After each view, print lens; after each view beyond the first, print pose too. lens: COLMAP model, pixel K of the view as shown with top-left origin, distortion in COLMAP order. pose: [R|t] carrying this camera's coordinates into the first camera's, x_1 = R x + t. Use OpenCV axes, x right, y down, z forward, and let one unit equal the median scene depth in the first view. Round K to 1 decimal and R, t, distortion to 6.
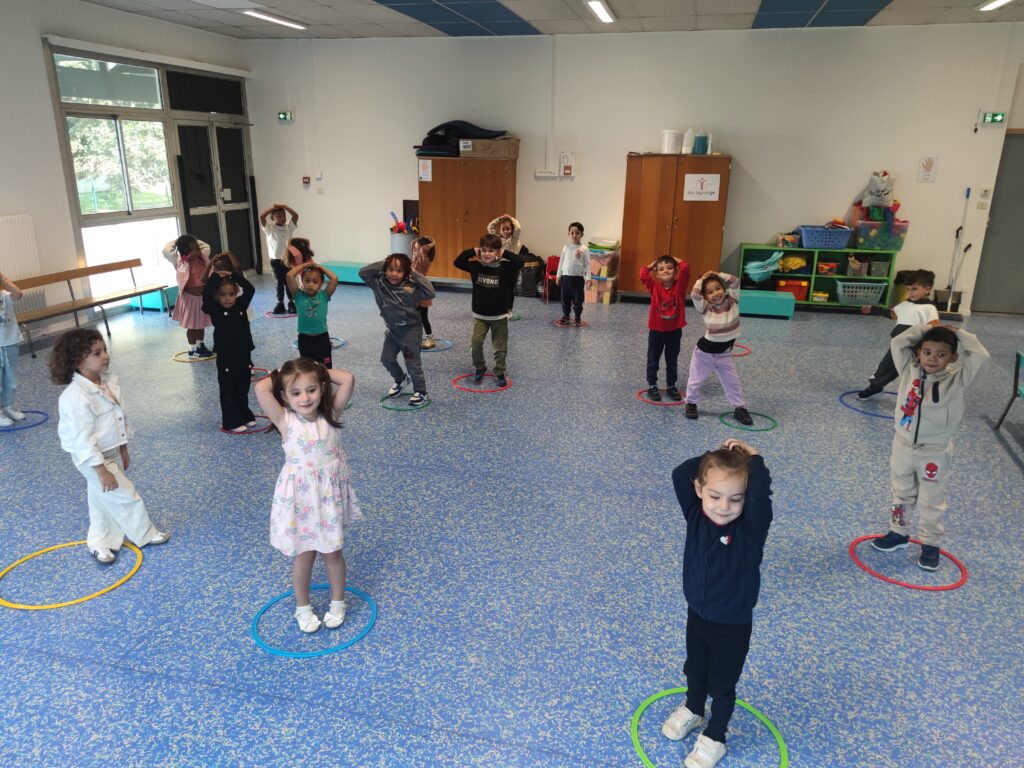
lens RADIAL K [[762.6, 0, 514.1], [0, 762.6, 384.2], [0, 0, 1]] dist [0.061761, -0.058286]
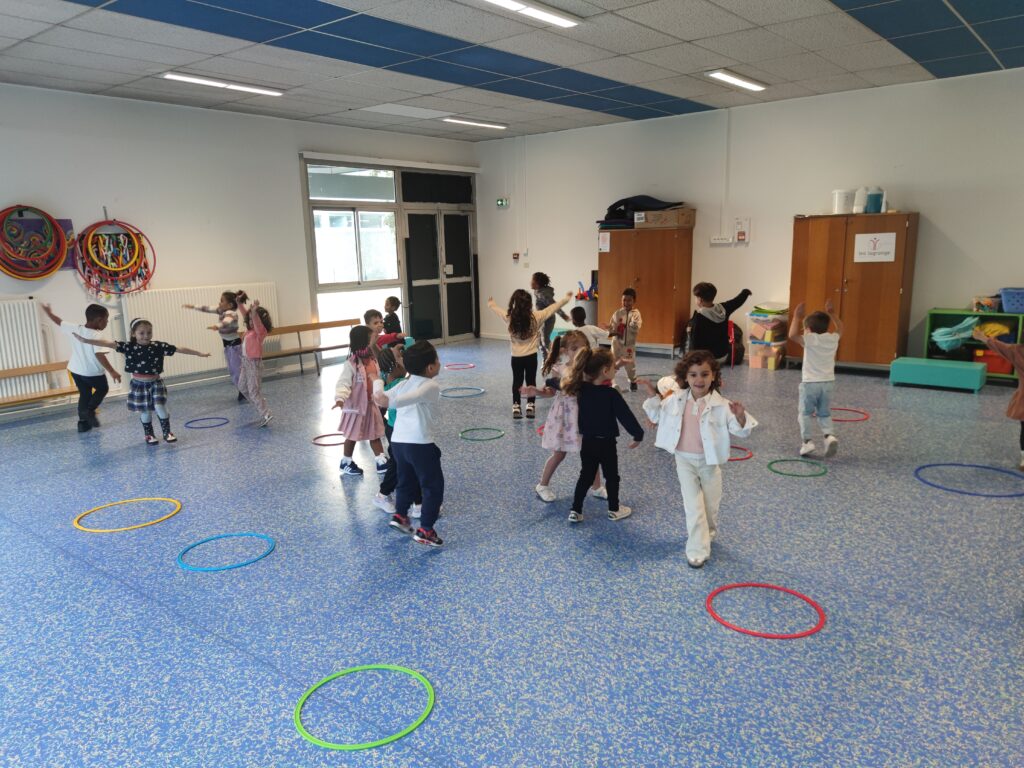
lens RADIAL K [[762.6, 0, 509.5], [0, 762.6, 385.4], [0, 0, 1]] dist [0.061761, -0.058286]
pose [[0.904618, 0.044433, -0.423901, 0.243945], [-0.089738, 0.992113, -0.087510, 0.028879], [0.416670, 0.117203, 0.901471, -0.002068]]
